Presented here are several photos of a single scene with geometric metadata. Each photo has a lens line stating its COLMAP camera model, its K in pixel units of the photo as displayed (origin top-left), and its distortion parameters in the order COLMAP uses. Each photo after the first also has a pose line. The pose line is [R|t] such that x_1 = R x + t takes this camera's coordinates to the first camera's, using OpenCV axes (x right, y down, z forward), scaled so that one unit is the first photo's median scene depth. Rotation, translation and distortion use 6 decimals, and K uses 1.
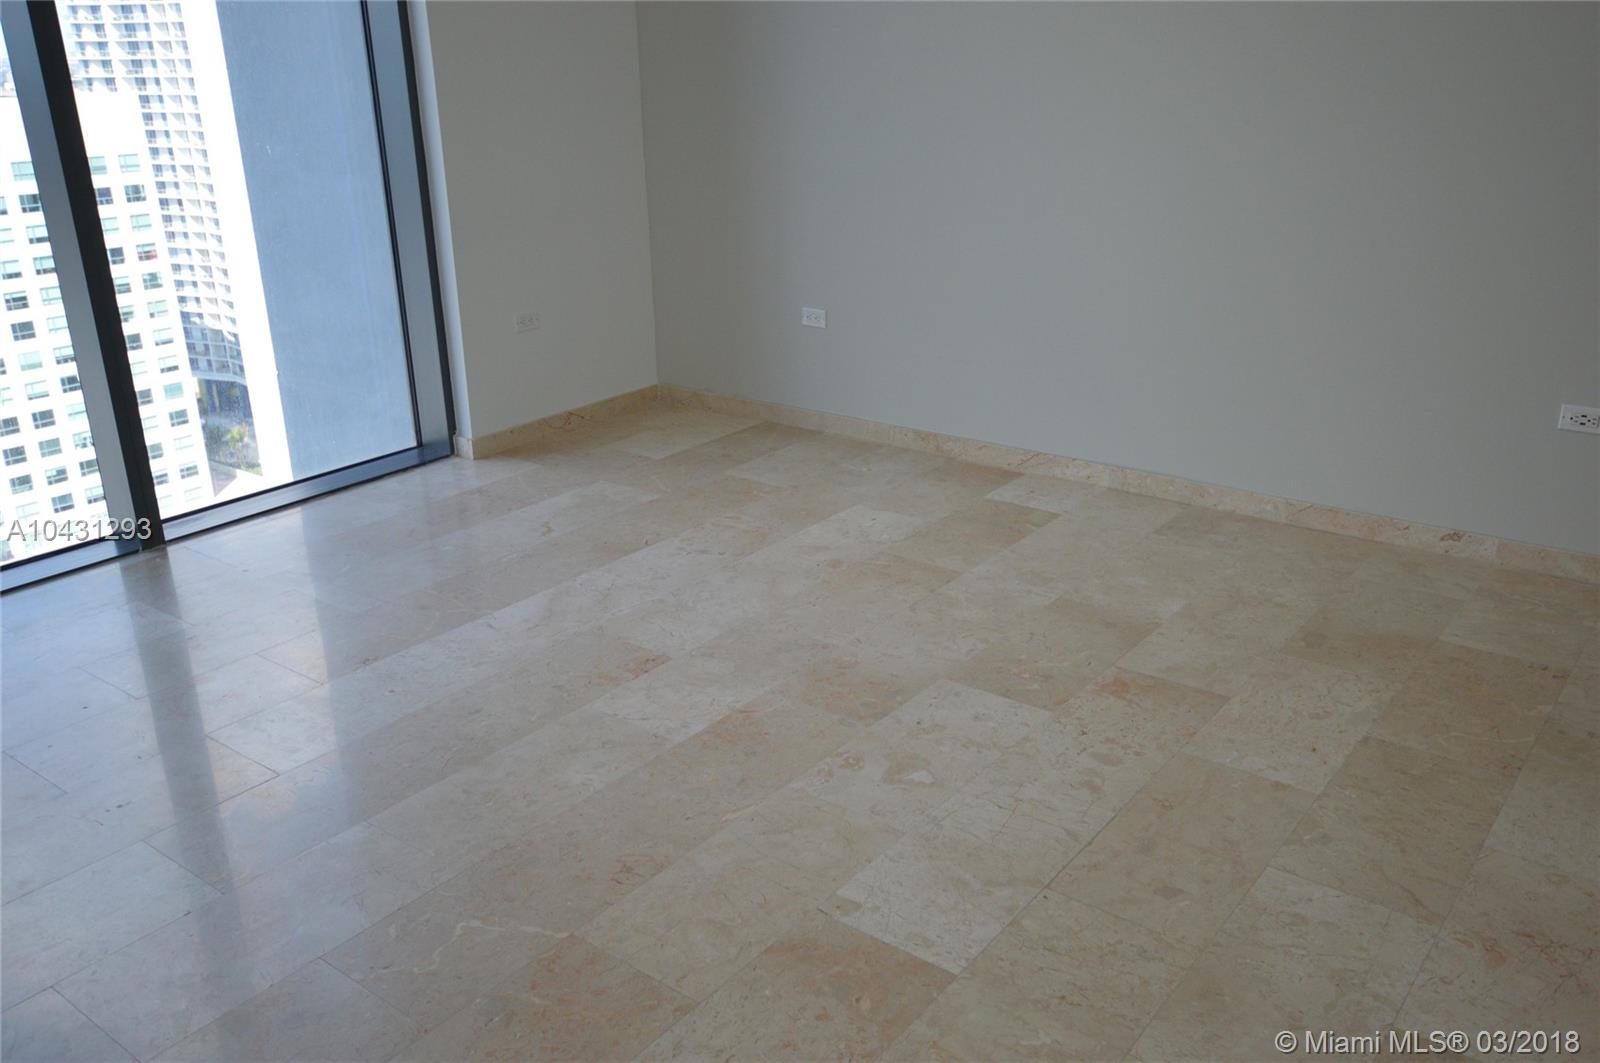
lens RADIAL K [[1329.1, 0, 812.7], [0, 1329.1, 520.4], [0, 0, 1]] dist [-0.007627, 0.053886]
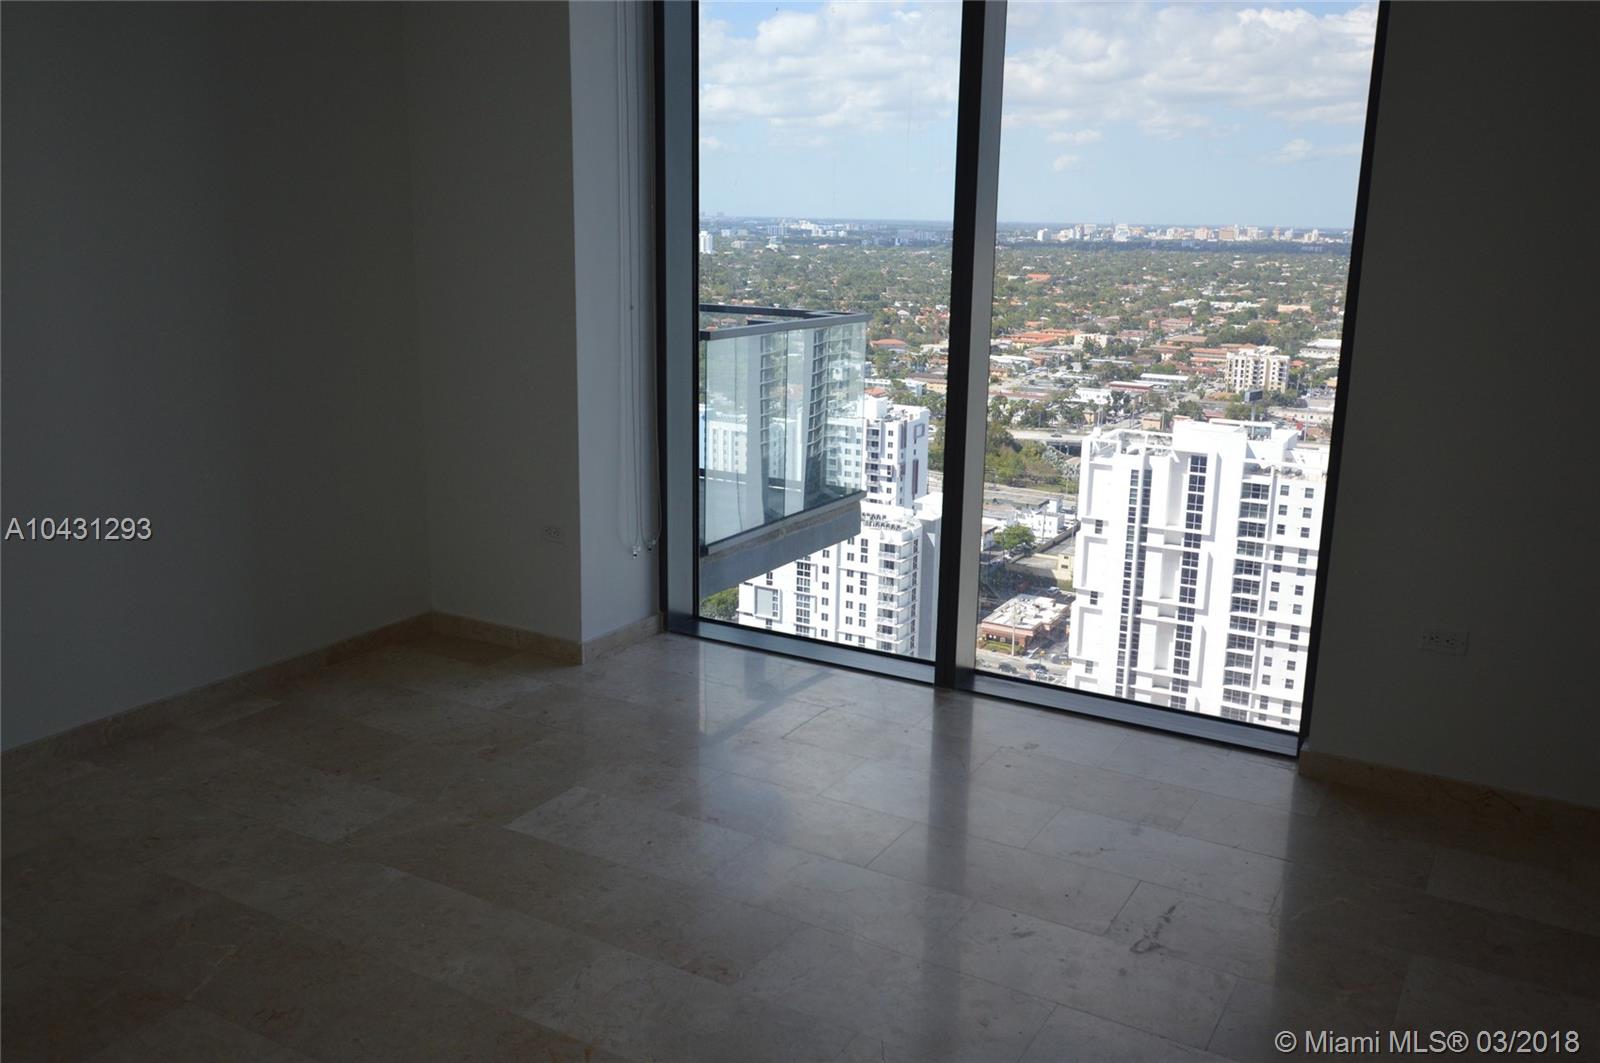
lens RADIAL K [[1329.1, 0, 812.7], [0, 1329.1, 520.4], [0, 0, 1]] dist [-0.007627, 0.053886]
pose [[0.115961, 0.224747, -0.967493, 0.473412], [-0.367446, 0.914666, 0.168434, -0.234787], [0.922787, 0.335969, 0.188648, 0.641485]]
